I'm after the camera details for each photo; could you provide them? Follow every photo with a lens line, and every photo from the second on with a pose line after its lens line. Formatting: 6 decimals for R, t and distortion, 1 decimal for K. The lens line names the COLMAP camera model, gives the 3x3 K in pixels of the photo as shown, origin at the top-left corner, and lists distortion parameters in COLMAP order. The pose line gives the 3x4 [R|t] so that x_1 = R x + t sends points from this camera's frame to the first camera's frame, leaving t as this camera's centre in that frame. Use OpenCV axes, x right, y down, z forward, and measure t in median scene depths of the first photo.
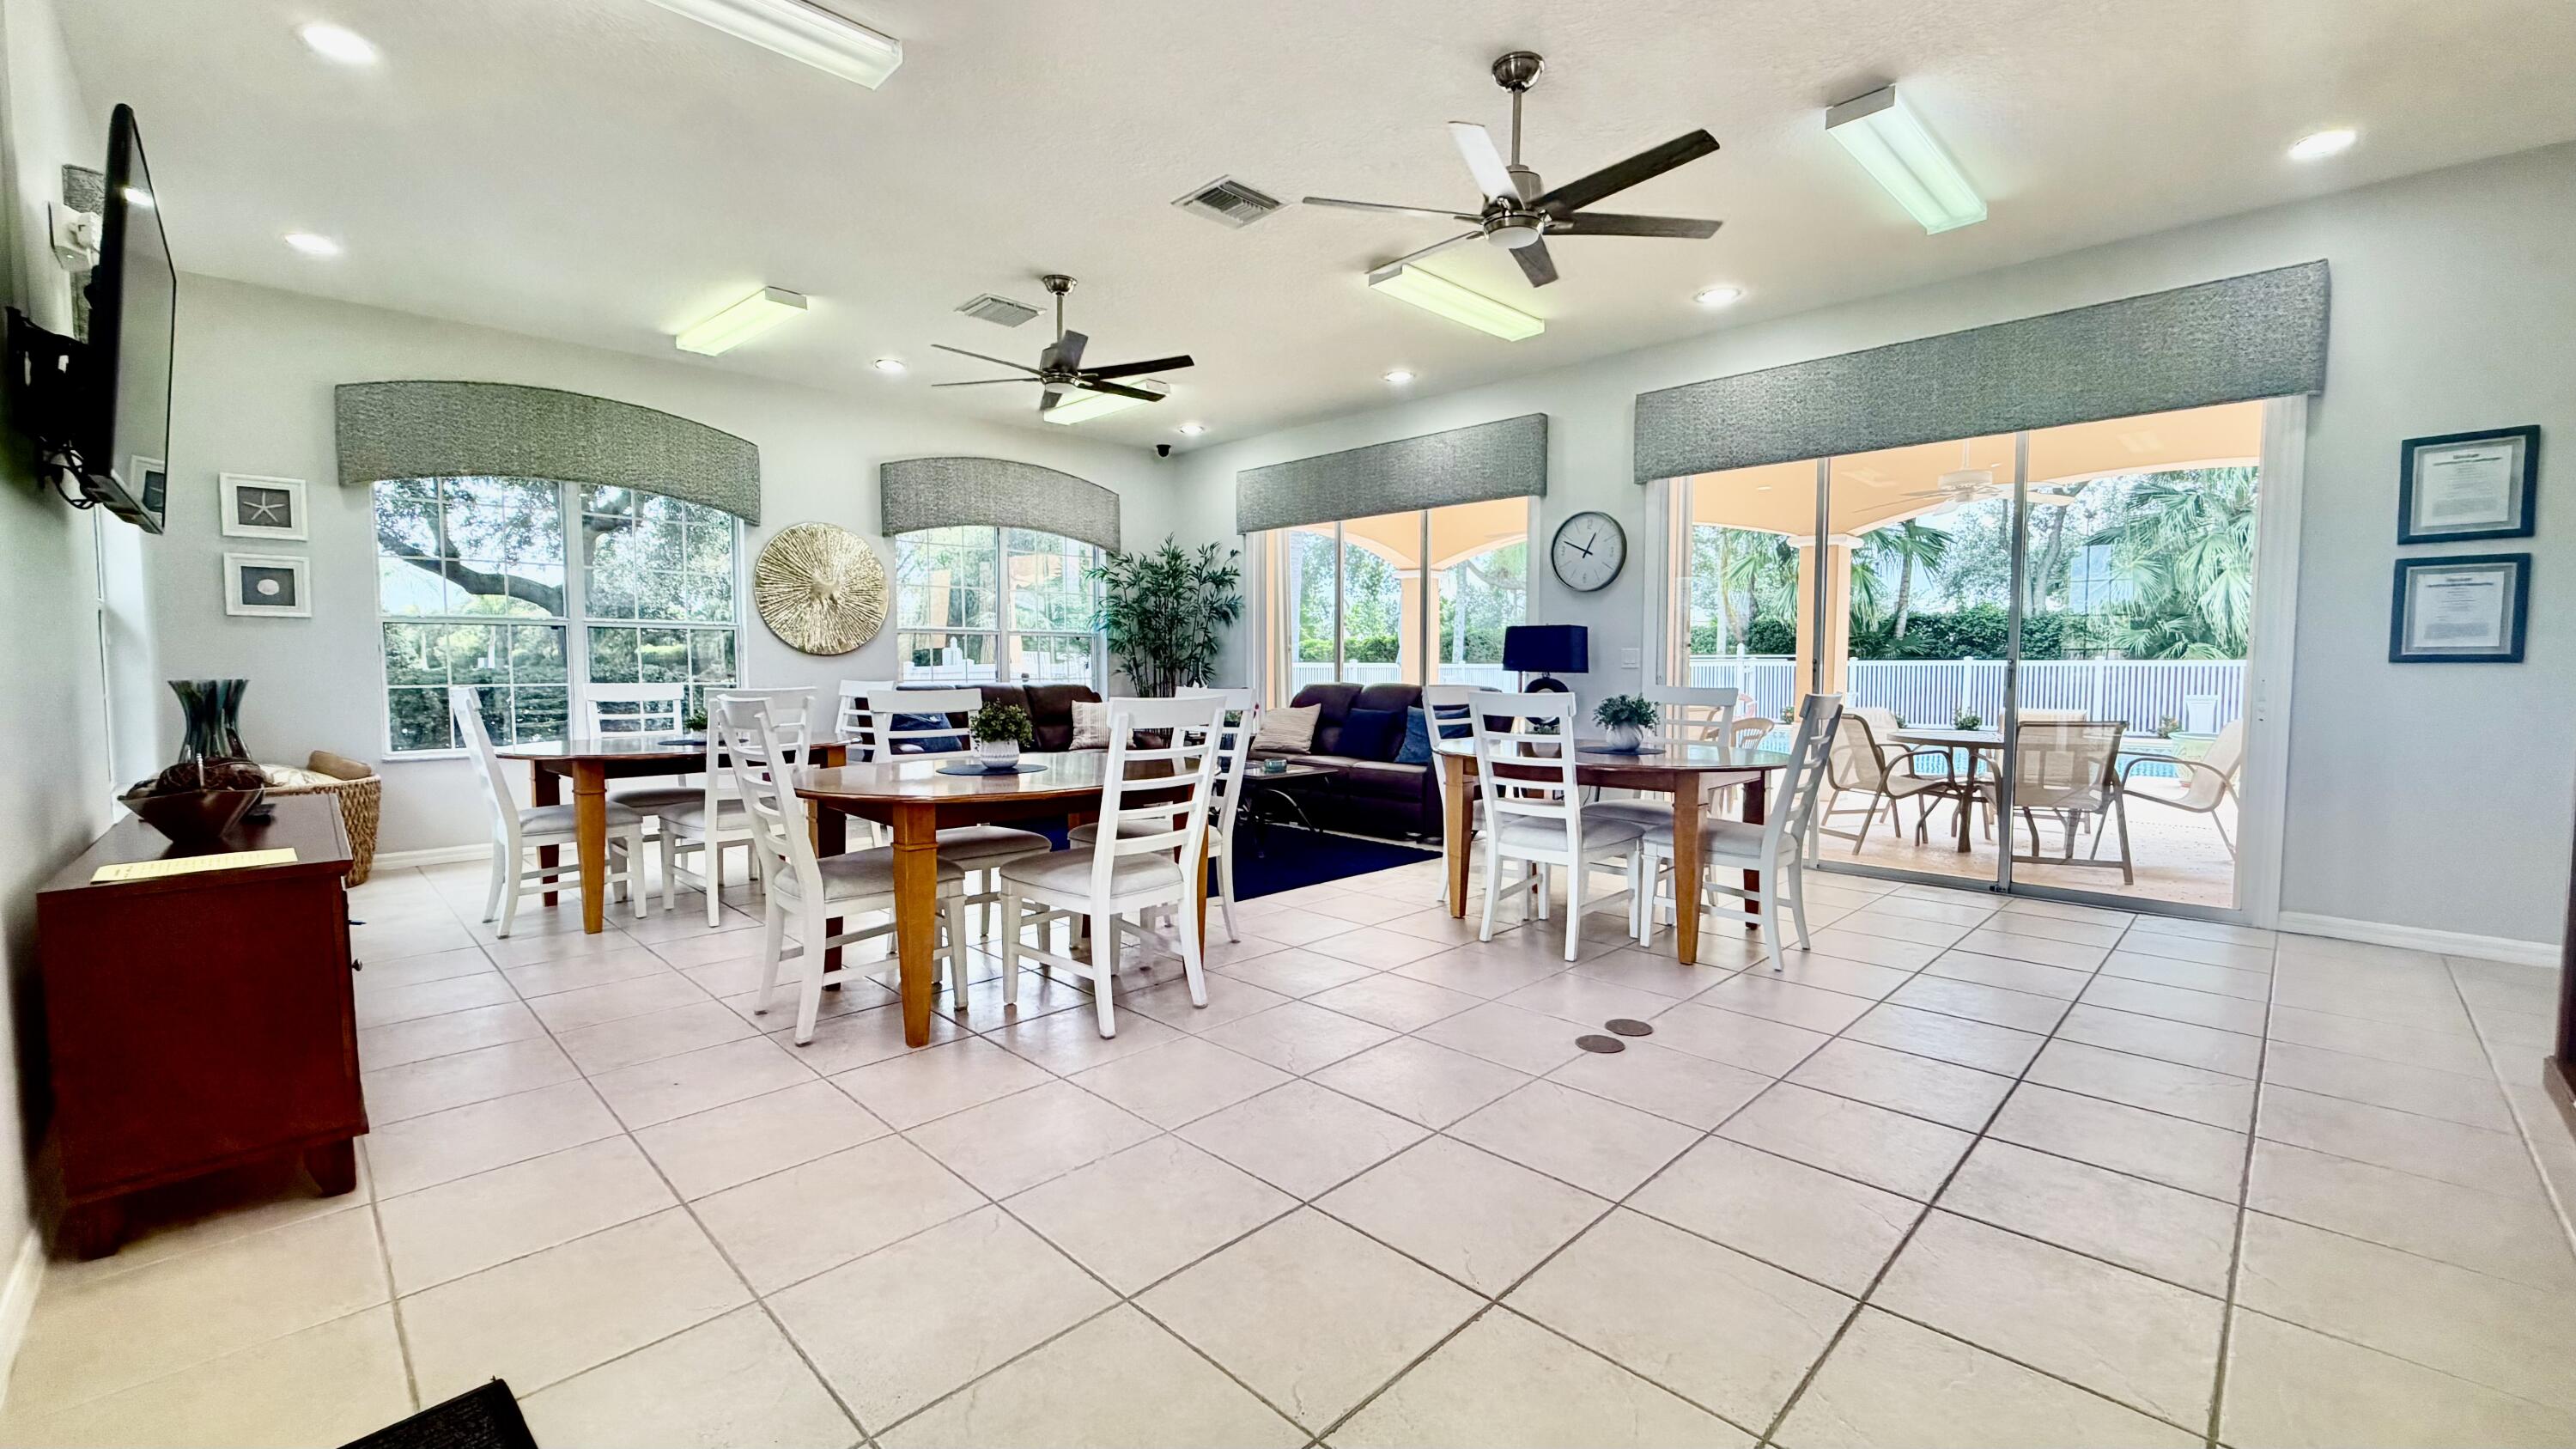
lens RADIAL K [[1035.0, 0, 1296.2], [0, 1035.0, 715.8], [0, 0, 1]] dist [-0.004325, -0.000326]
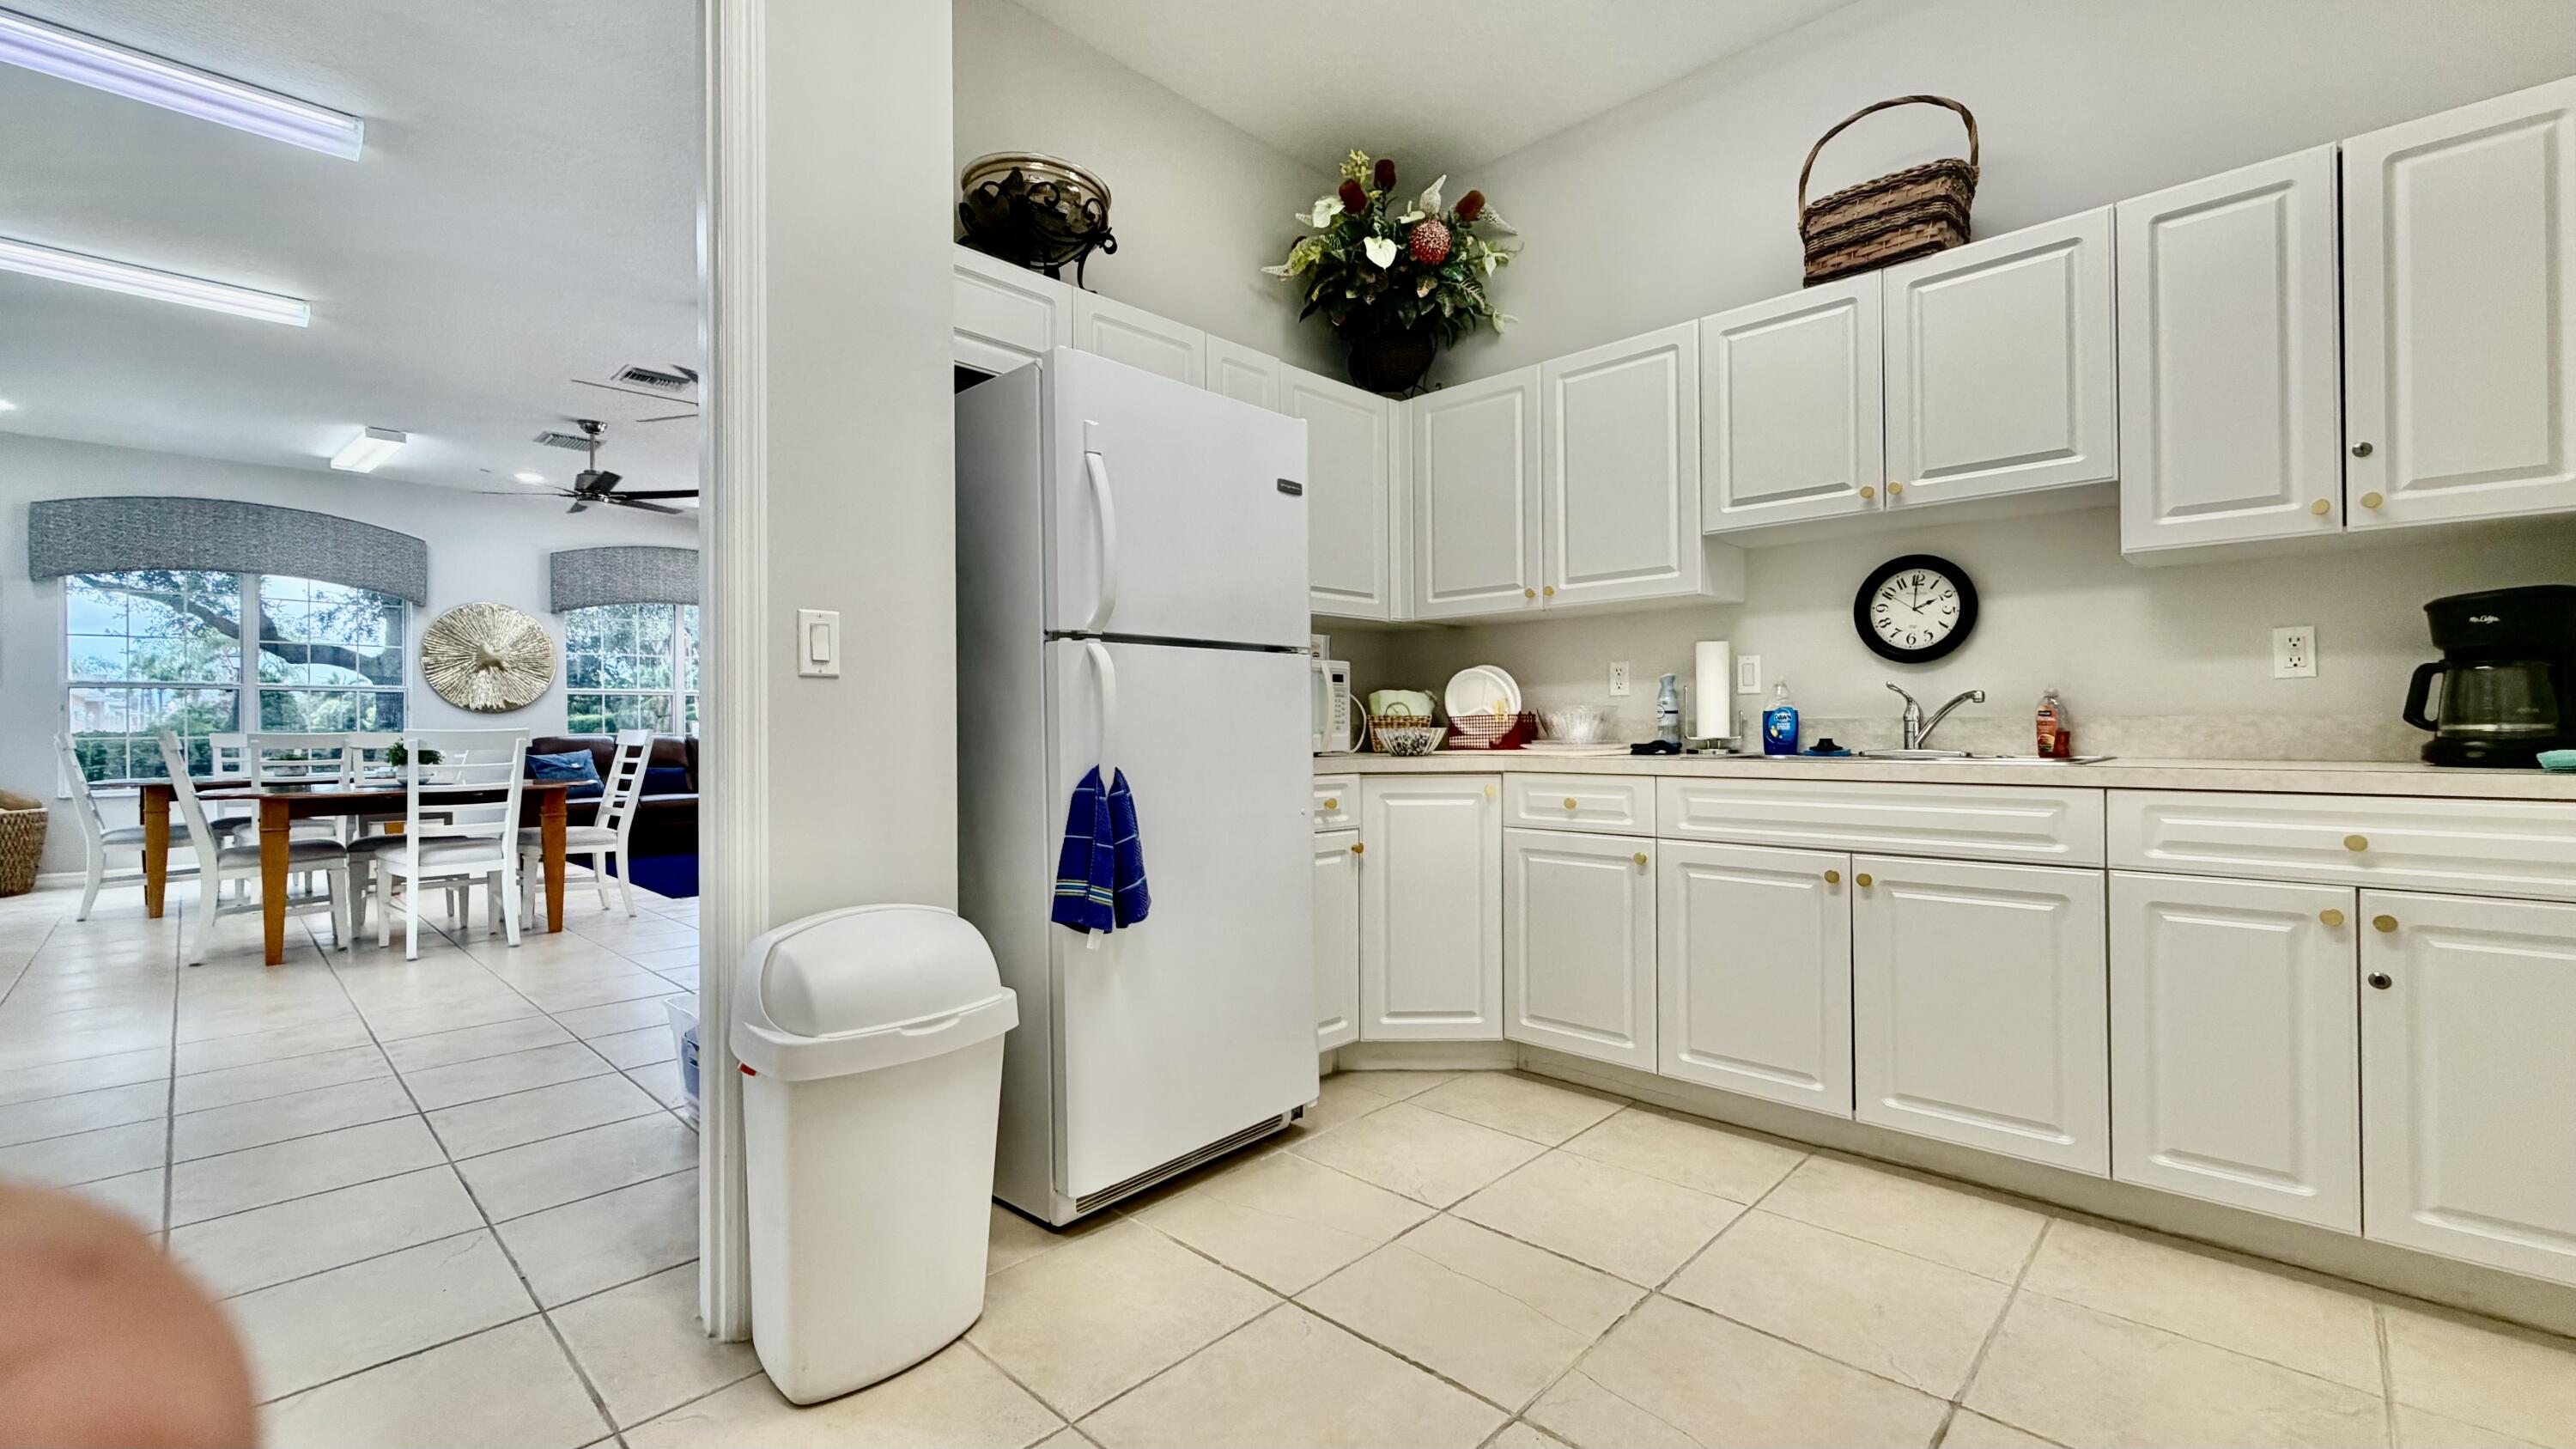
lens RADIAL K [[1035.0, 0, 1278.4], [0, 1035.0, 735.2], [0, 0, 1]] dist [-0.004325, -0.000326]
pose [[0.999384, -0.009402, 0.033818, 0.549041], [0.010774, 0.999116, -0.040646, 0.033399], [-0.033406, 0.040985, 0.998601, -0.296510]]
